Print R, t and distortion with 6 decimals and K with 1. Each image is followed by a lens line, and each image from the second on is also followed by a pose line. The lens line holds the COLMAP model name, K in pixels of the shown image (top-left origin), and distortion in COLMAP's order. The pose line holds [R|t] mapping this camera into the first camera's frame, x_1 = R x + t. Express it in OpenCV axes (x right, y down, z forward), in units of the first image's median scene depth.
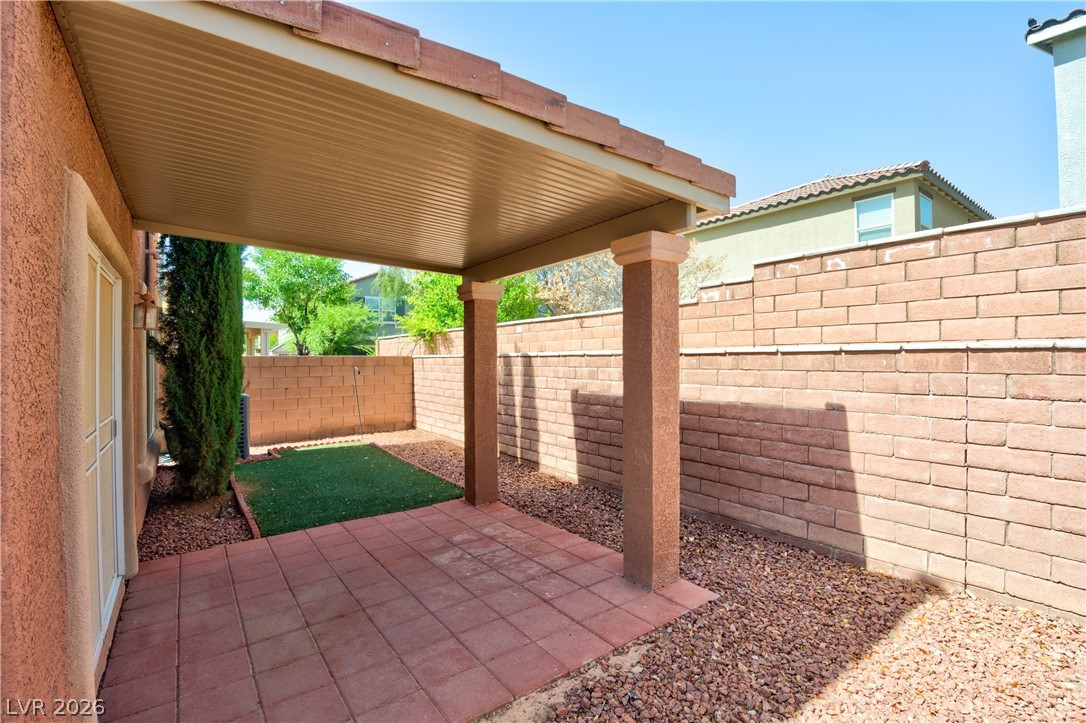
lens RADIAL K [[487.1, 0, 539.1], [0, 487.1, 359.6], [0, 0, 1]] dist [-0.000810, 0.000042]
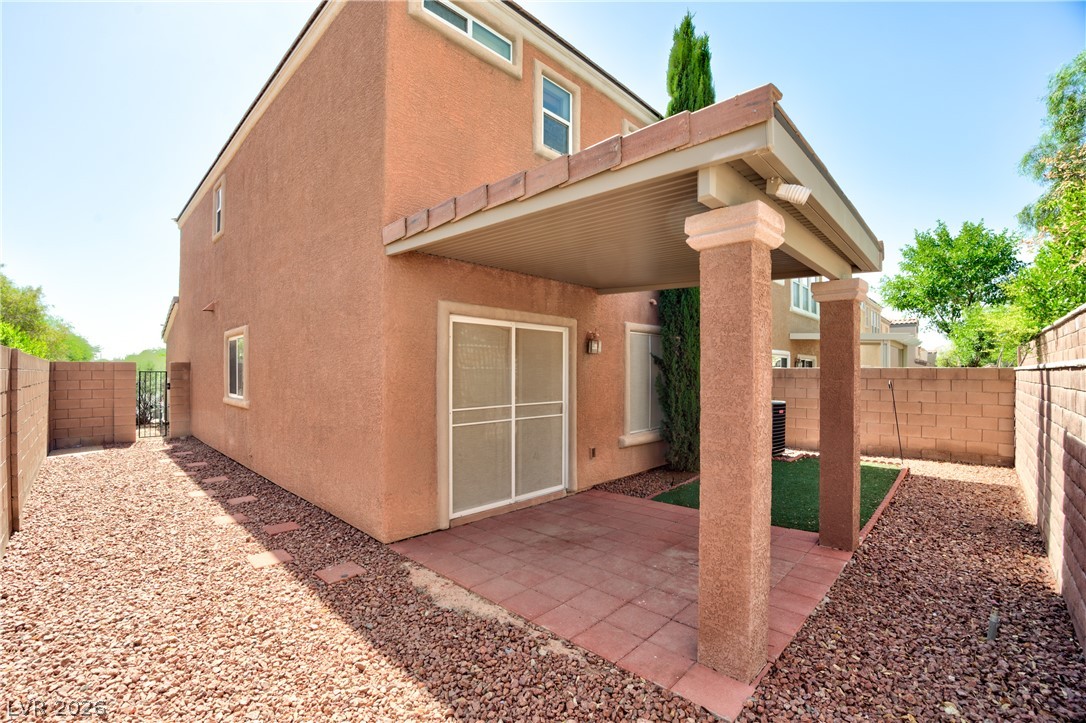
lens RADIAL K [[471.4, 0, 536.8], [0, 471.4, 369.3], [0, 0, 1]] dist [-0.003360, -0.000105]
pose [[0.177339, -0.000550, -0.984150, 0.927134], [0.000075, 1.000000, -0.000546, -0.009441], [0.984150, 0.000023, 0.177339, 0.582259]]
